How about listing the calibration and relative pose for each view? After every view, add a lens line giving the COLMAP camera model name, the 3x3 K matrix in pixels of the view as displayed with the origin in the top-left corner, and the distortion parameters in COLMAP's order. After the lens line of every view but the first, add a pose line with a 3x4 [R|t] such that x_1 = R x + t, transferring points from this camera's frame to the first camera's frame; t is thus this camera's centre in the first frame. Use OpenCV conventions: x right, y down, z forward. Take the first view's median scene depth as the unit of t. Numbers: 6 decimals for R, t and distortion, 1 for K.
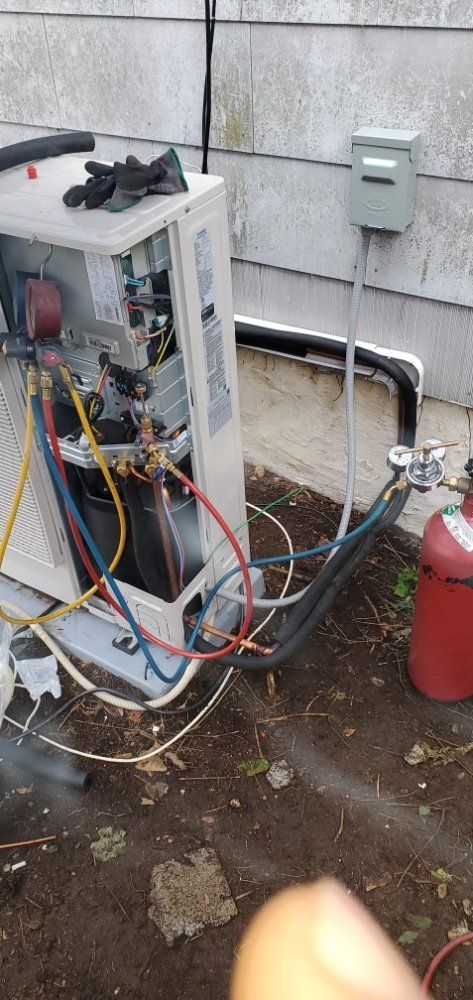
lens RADIAL K [[771.8, 0, 238.6], [0, 771.8, 502.5], [0, 0, 1]] dist [0.002551, 0.001445]
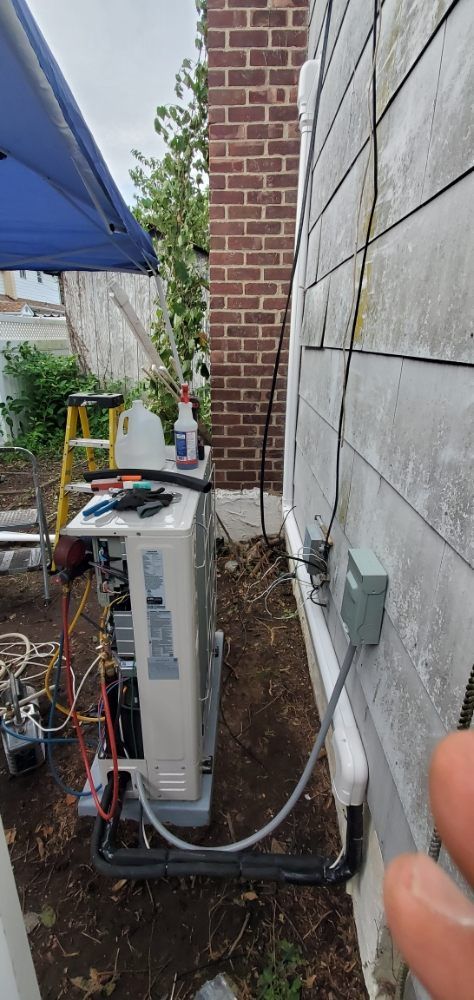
lens RADIAL K [[439.2, 0, 235.1], [0, 439.2, 496.4], [0, 0, 1]] dist [0.000827, 0.000362]
pose [[0.512350, 0.349990, -0.784222, 0.584590], [-0.578902, 0.815270, -0.014363, -0.455410], [0.634326, 0.461347, 0.620314, 0.461093]]
